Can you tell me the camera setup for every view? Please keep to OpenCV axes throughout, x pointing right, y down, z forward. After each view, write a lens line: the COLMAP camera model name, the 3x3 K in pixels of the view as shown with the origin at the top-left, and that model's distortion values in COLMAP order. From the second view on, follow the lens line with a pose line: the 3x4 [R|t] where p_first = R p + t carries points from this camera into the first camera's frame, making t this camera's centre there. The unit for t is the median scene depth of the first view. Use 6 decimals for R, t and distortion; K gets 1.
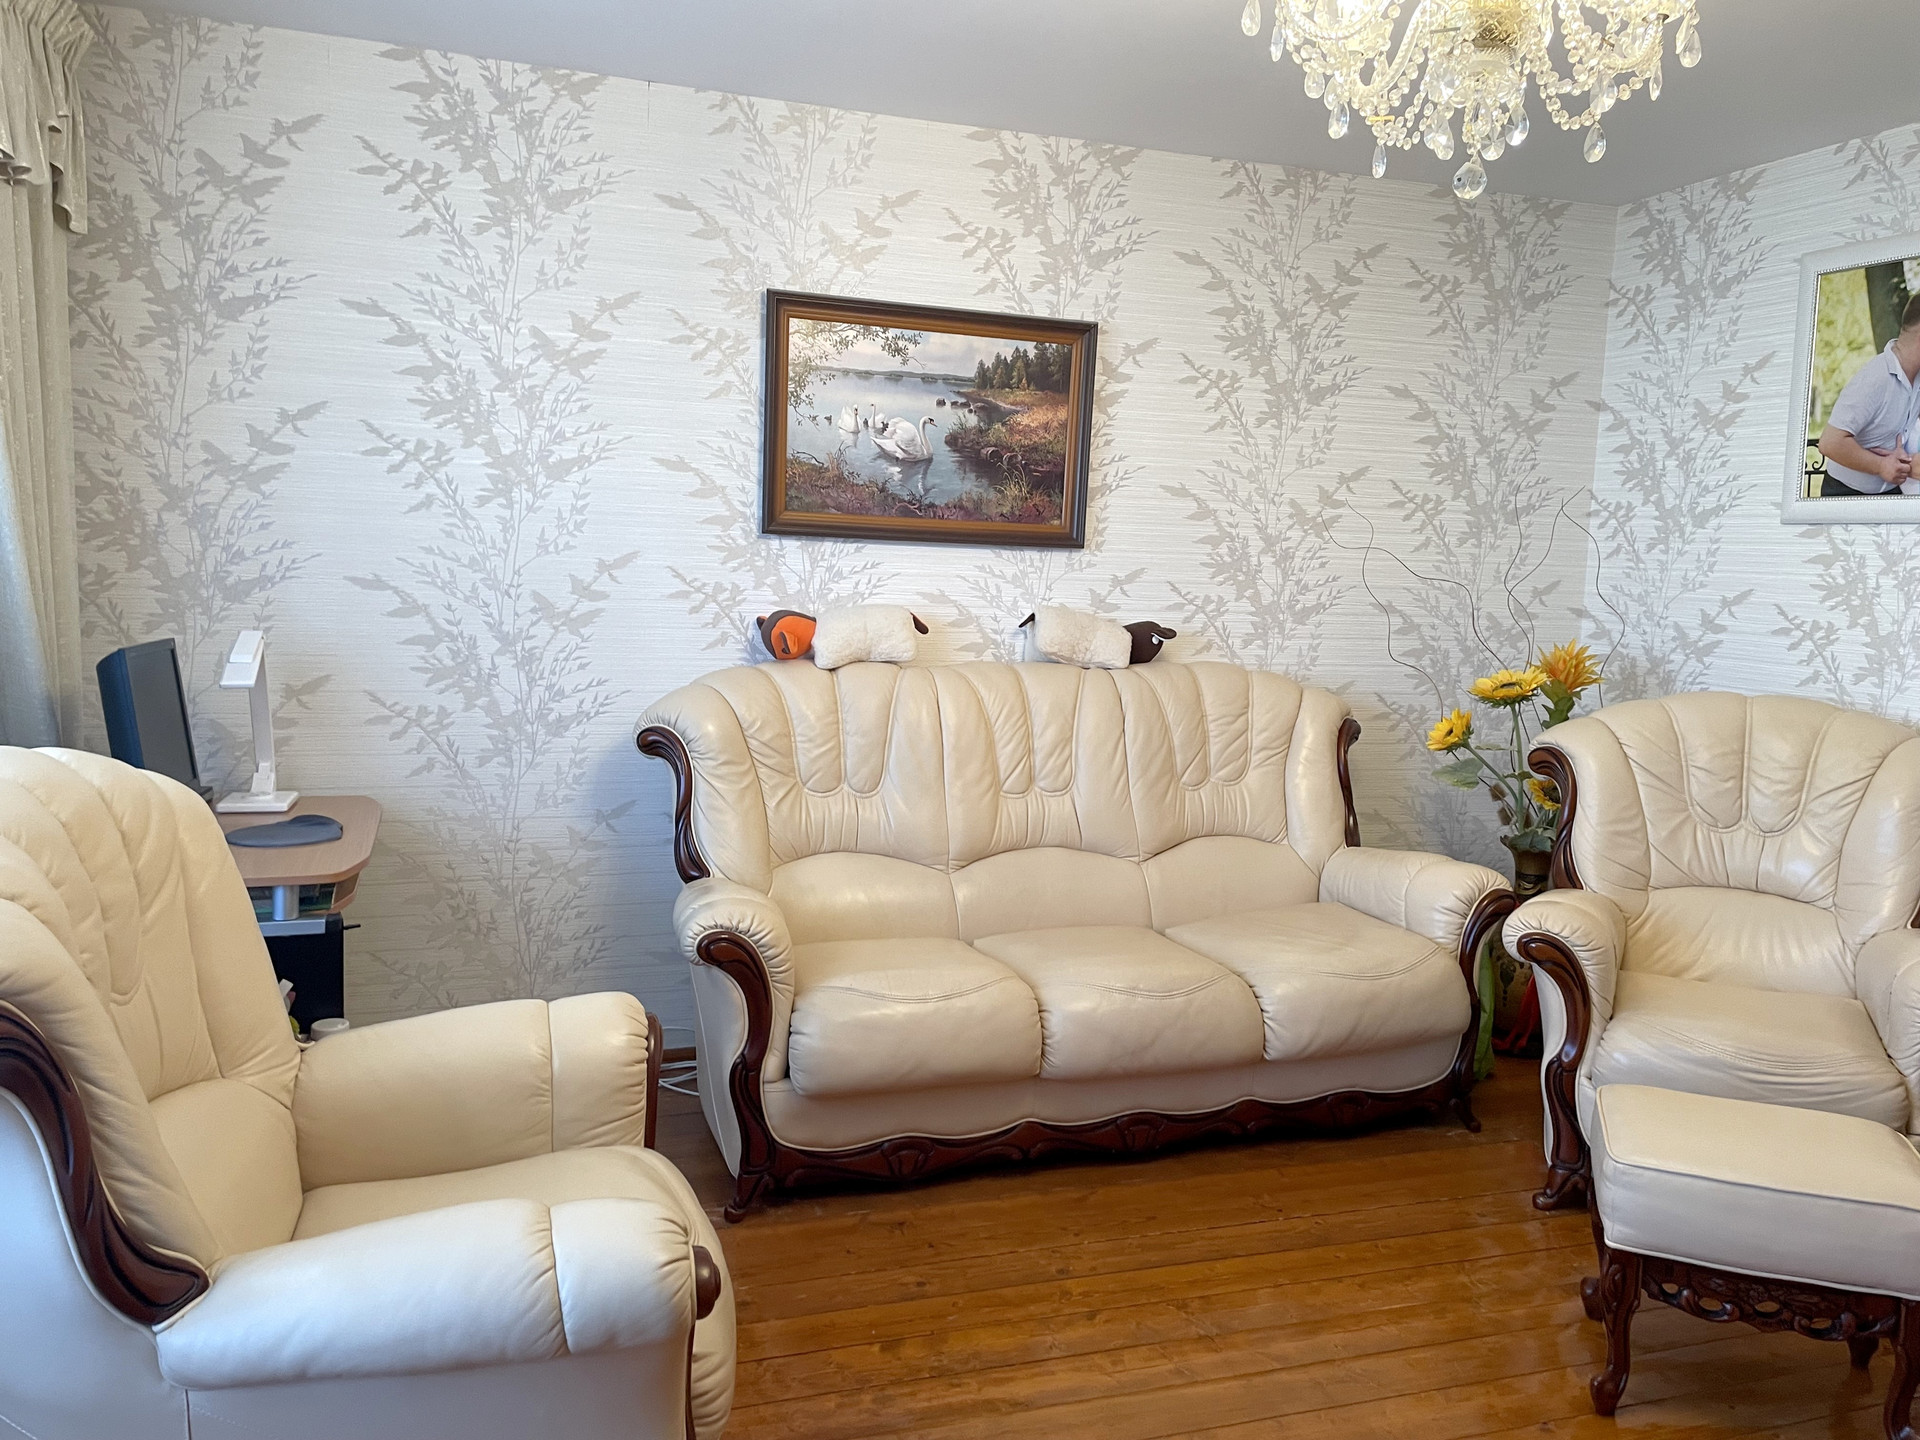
lens RADIAL K [[1444.7, 0, 970.0], [0, 1444.7, 739.4], [0, 0, 1]] dist [0.098563, -0.117269]
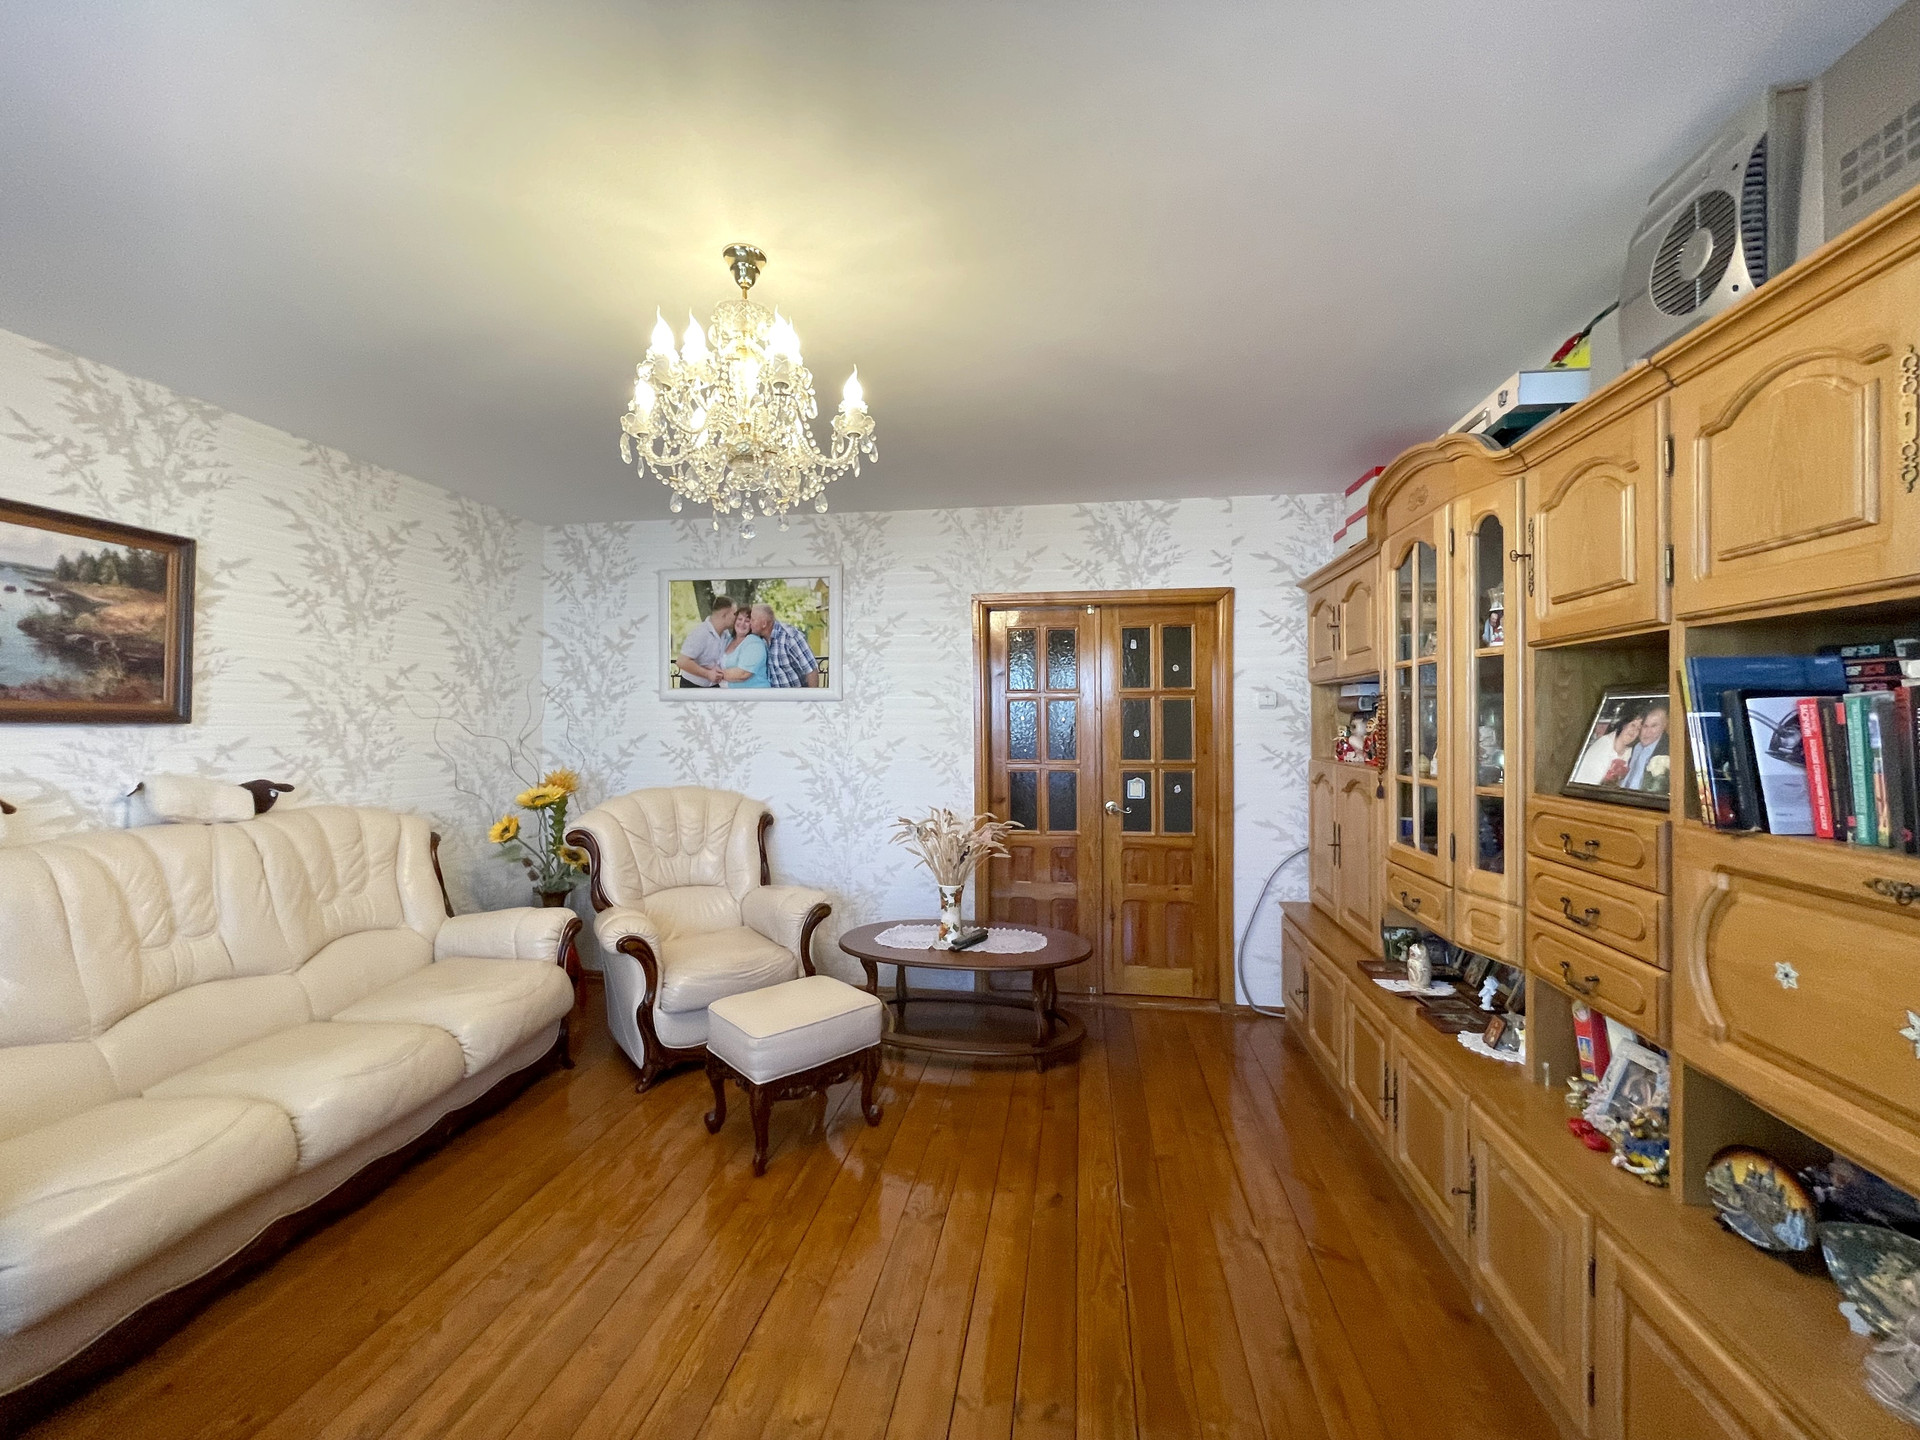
lens RADIAL K [[771.5, 0, 961.5], [0, 771.5, 740.1], [0, 0, 1]] dist [-0.001330, -0.000077]
pose [[0.463746, -0.053832, 0.884331, -0.190733], [0.127581, 0.991807, -0.006530, -0.035366], [-0.876734, 0.115852, 0.466814, 0.163489]]
